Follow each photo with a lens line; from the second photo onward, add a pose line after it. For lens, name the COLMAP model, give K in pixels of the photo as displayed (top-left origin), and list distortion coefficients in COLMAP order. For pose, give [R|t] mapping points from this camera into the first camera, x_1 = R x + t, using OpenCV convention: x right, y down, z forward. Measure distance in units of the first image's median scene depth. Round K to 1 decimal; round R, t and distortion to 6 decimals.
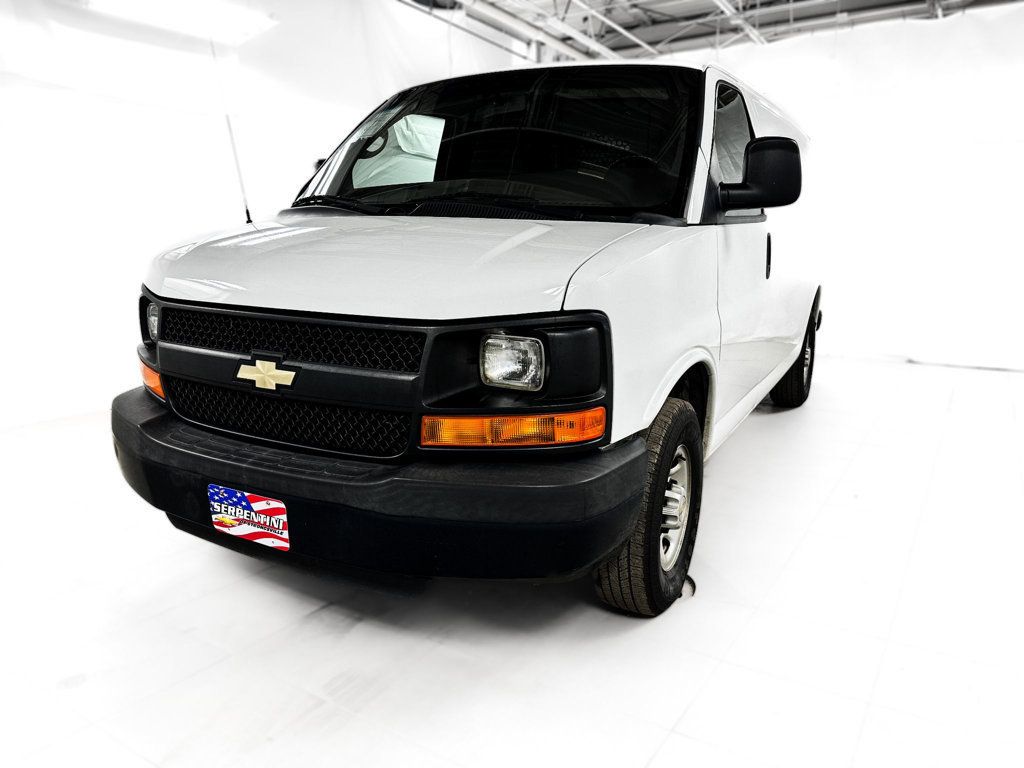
lens RADIAL K [[768.8, 0, 513.8], [0, 768.8, 380.0], [0, 0, 1]] dist [0.076969, -0.069469]
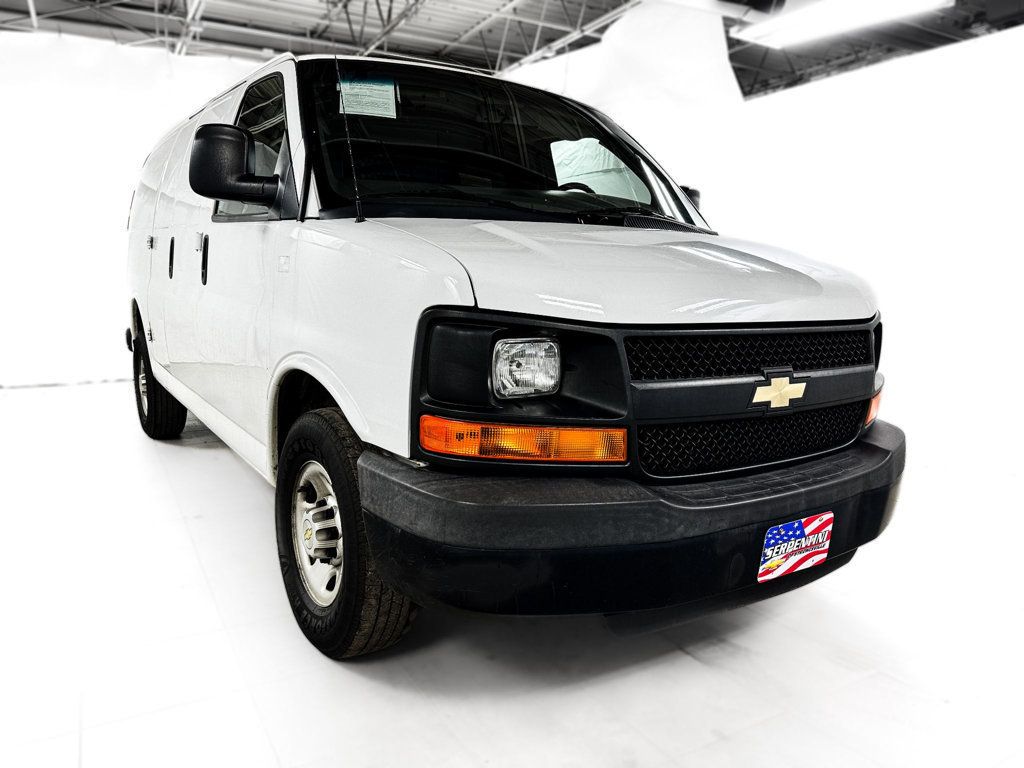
lens RADIAL K [[768.8, 0, 506.1], [0, 768.8, 385.8], [0, 0, 1]] dist [0.076969, -0.069469]
pose [[0.420669, -0.128882, 0.898013, -1.291301], [0.154166, 0.985616, 0.069236, -0.129516], [-0.894019, 0.109317, 0.434488, 0.883014]]
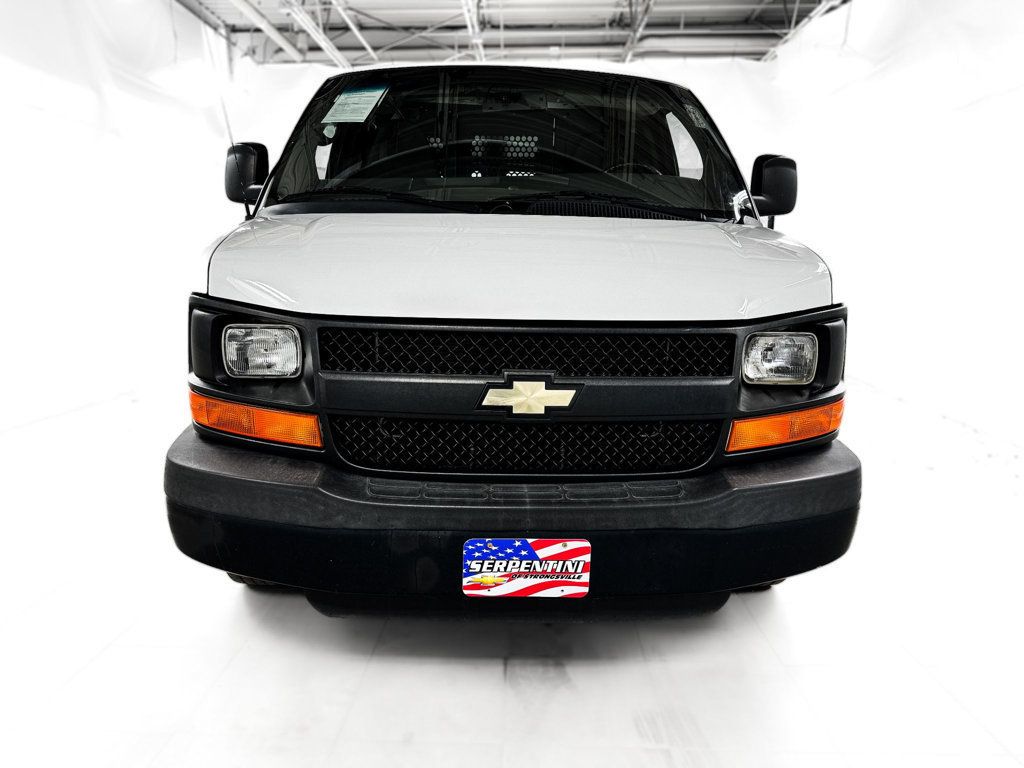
lens RADIAL K [[768.8, 0, 505.9], [0, 768.8, 378.5], [0, 0, 1]] dist [0.076969, -0.069469]
pose [[0.847608, -0.087273, 0.523397, -0.777581], [0.094582, 0.995435, 0.012813, -0.040605], [-0.522126, 0.038643, 0.851993, 0.291296]]
